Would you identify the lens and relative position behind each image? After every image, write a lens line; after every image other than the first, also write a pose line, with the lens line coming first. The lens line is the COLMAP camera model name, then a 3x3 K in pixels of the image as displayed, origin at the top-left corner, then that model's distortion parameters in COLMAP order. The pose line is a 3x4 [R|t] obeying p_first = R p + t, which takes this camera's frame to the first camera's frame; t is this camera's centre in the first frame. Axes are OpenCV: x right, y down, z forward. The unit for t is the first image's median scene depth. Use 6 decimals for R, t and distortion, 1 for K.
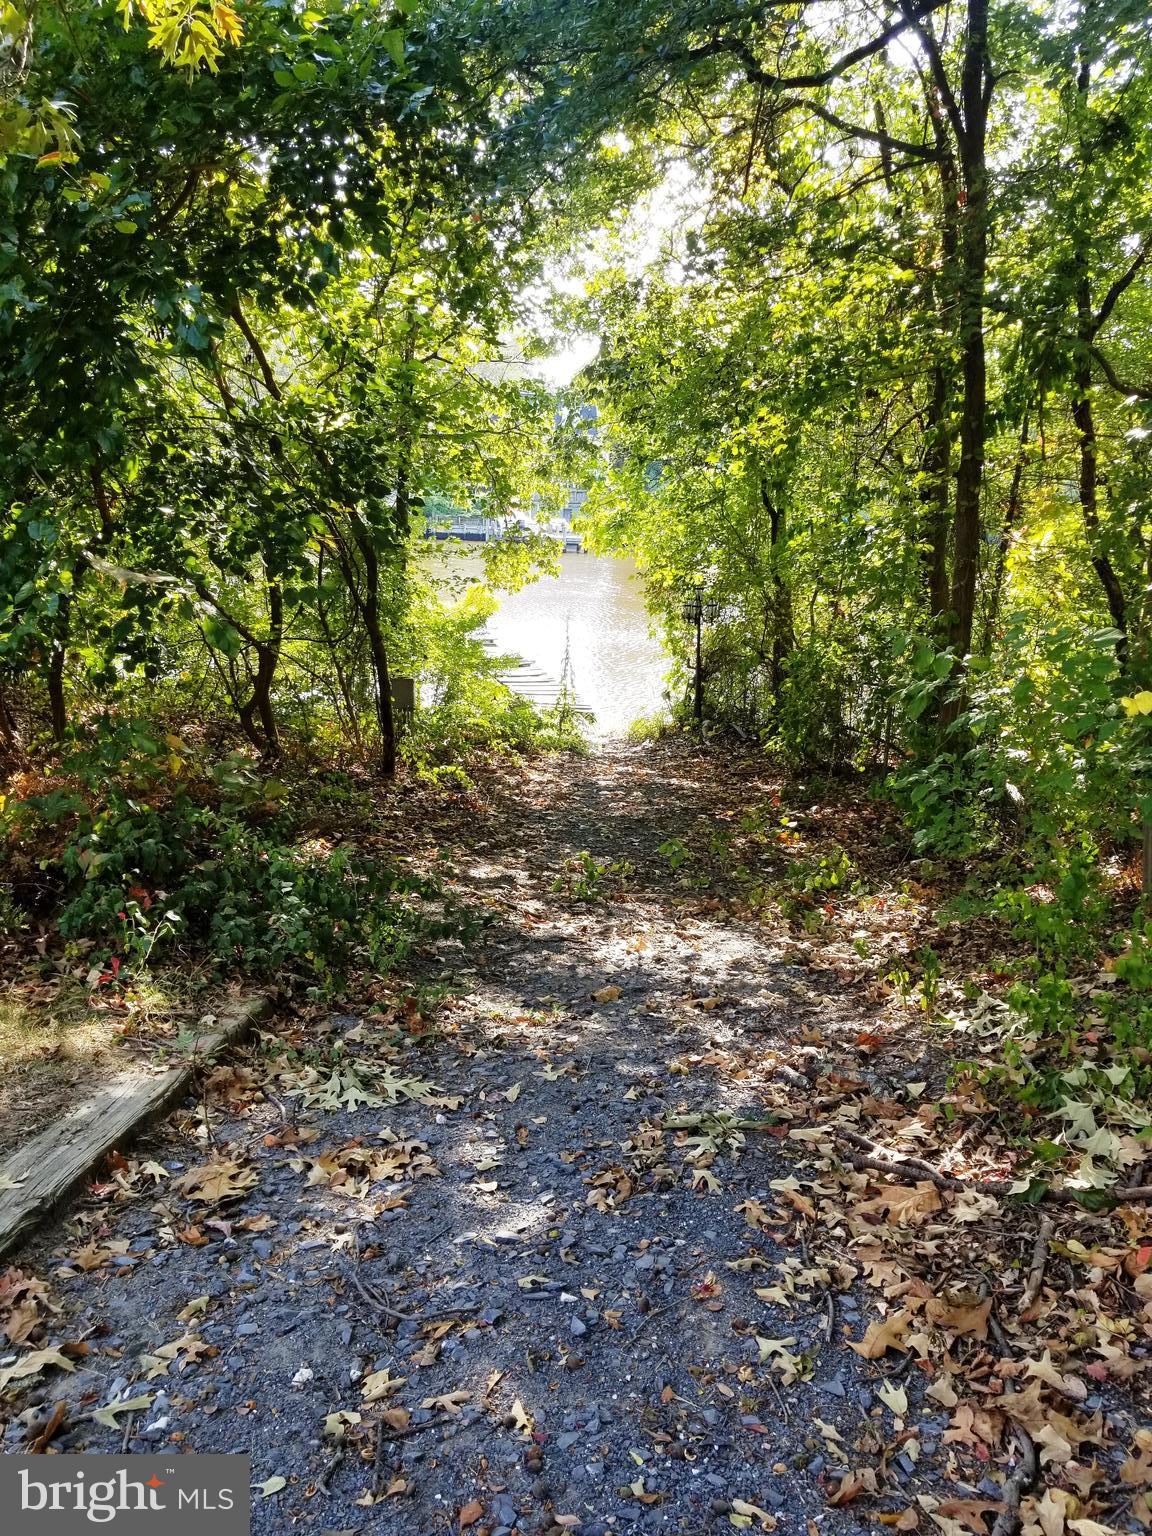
lens RADIAL K [[1175.8, 0, 576.0], [0, 1175.8, 768.0], [0, 0, 1]] dist [0.082713, -0.153947]
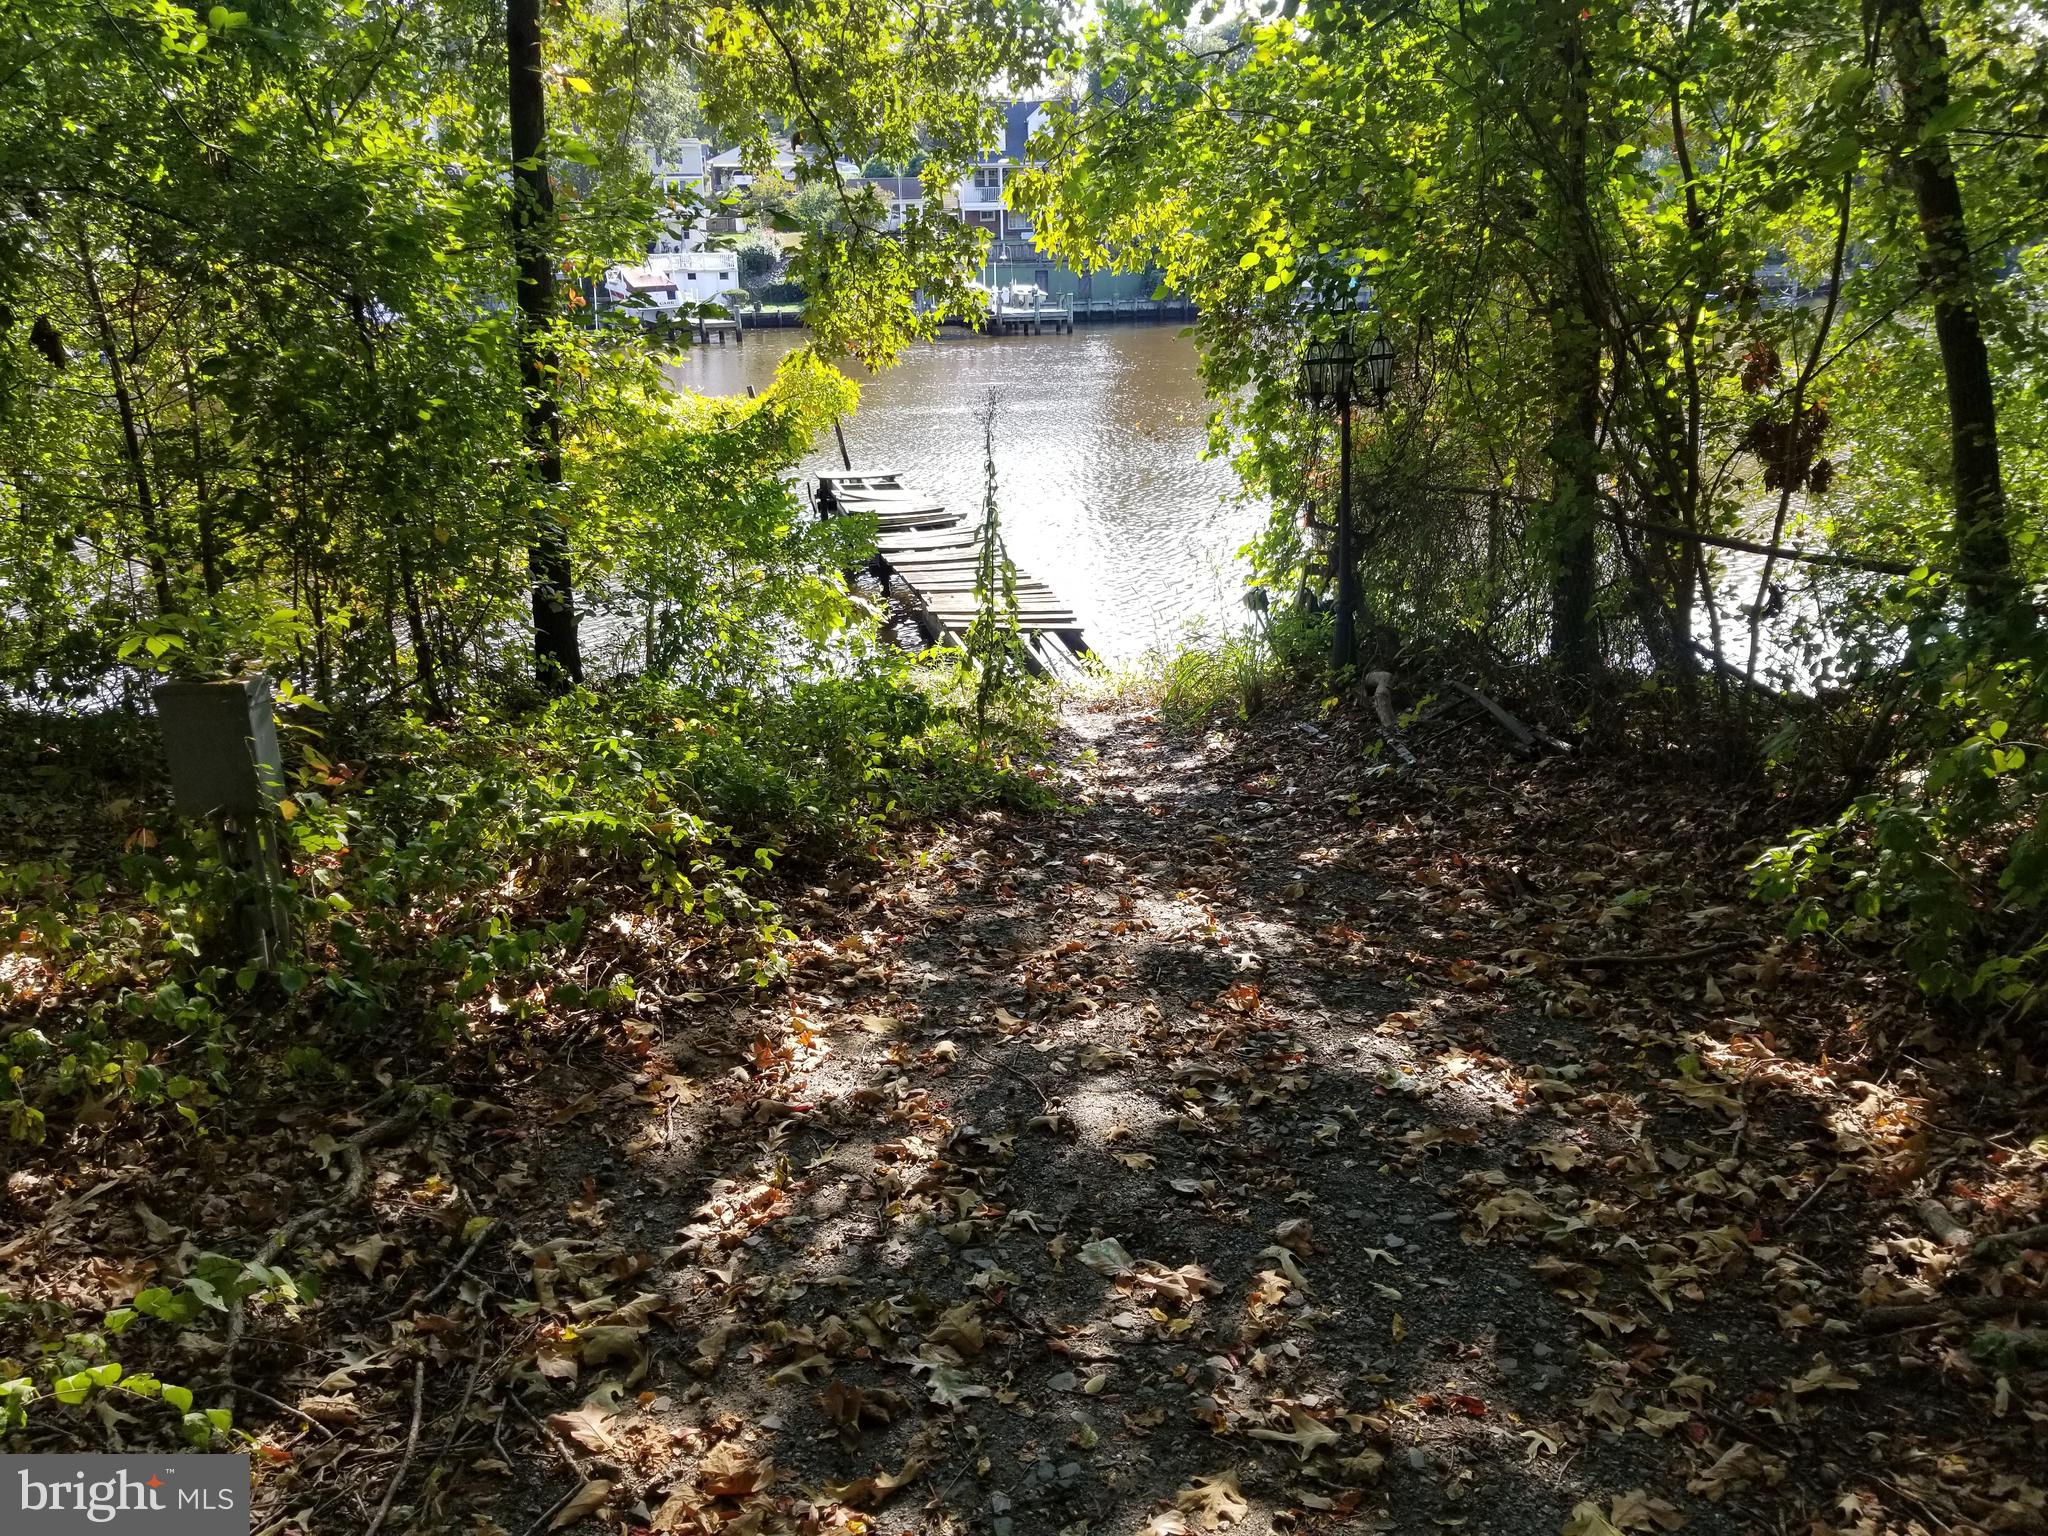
lens RADIAL K [[1567.7, 0, 1007.3], [0, 1567.7, 753.8], [0, 0, 1]] dist [0.082713, -0.153947]
pose [[0.998288, -0.038492, -0.044031, 0.014864], [0.041430, 0.996833, 0.067877, -0.051088], [0.041279, -0.069585, 0.996722, 0.481979]]
